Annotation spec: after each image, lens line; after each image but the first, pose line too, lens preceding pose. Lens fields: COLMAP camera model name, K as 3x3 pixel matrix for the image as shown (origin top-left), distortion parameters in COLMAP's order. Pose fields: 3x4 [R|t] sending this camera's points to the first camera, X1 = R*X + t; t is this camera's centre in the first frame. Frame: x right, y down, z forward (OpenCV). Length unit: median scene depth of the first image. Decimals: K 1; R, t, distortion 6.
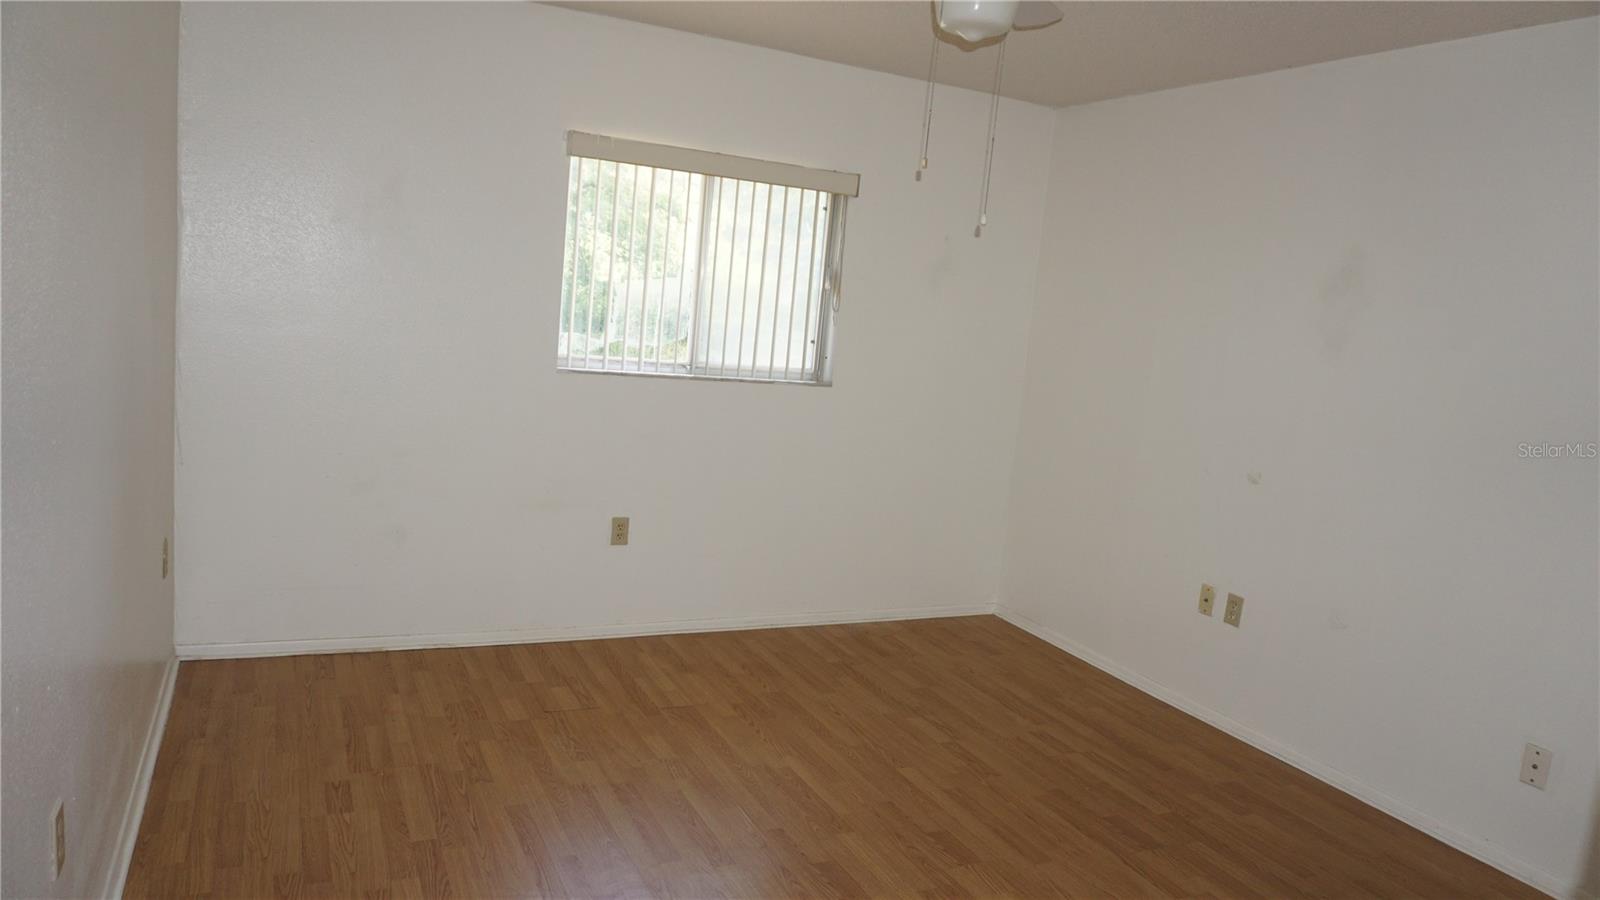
lens RADIAL K [[1069.5, 0, 805.4], [0, 1069.5, 462.0], [0, 0, 1]] dist [-0.050560, 0.027138]
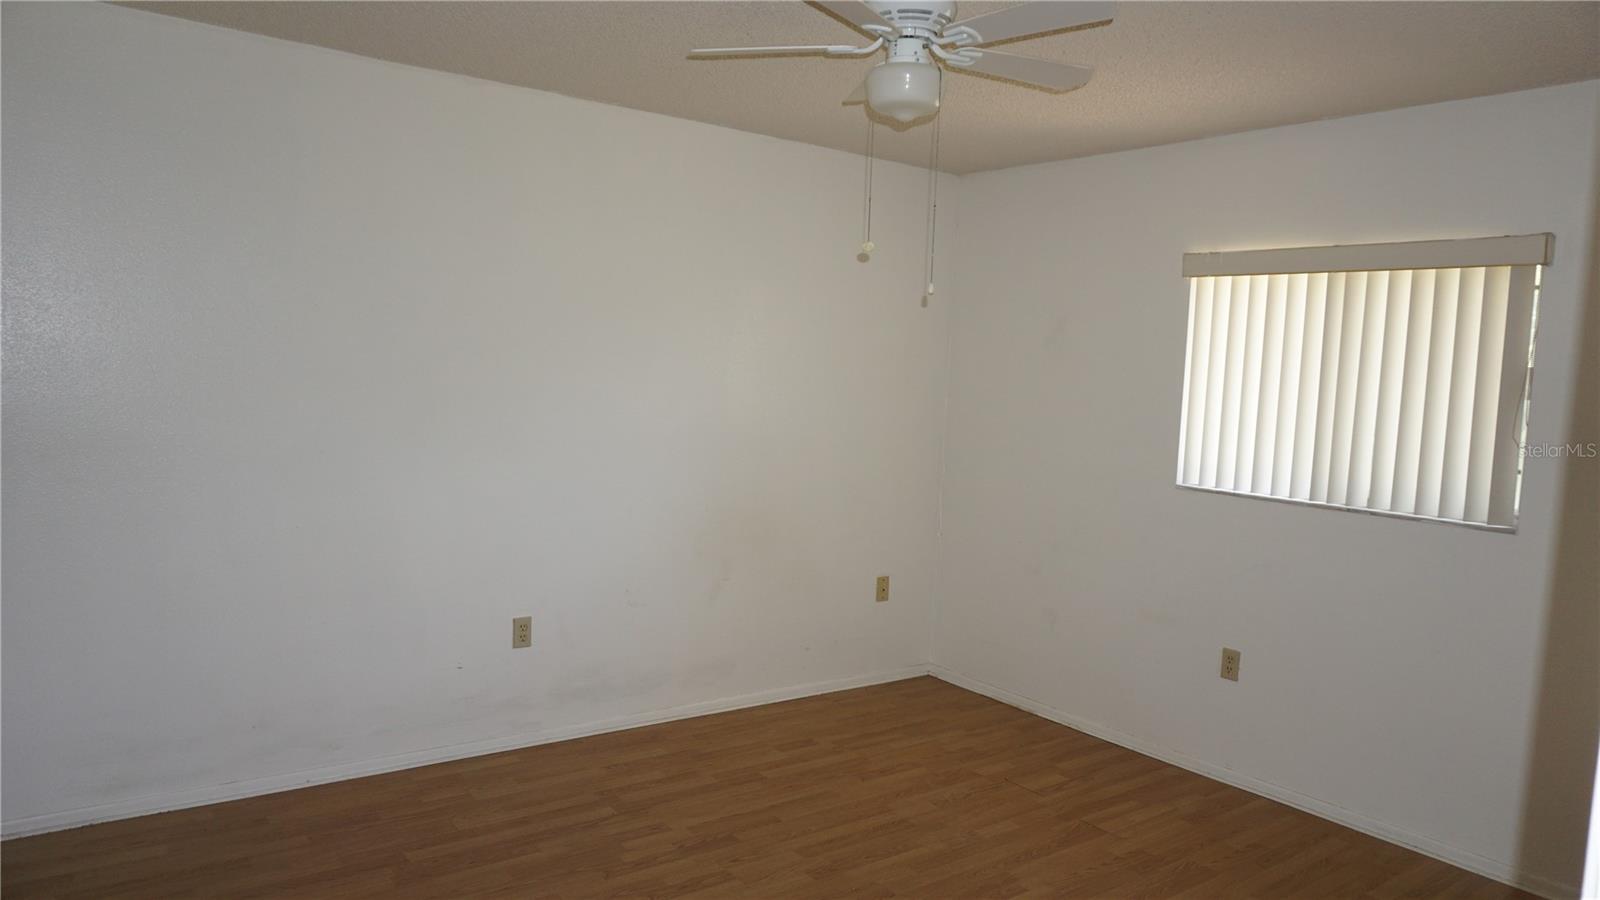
lens RADIAL K [[1069.5, 0, 805.4], [0, 1069.5, 462.0], [0, 0, 1]] dist [-0.050560, 0.027138]
pose [[0.196493, 0.003278, -0.980500, 0.735053], [-0.177945, 0.983508, -0.032372, -0.014128], [0.964223, 0.180836, 0.193835, 0.490558]]
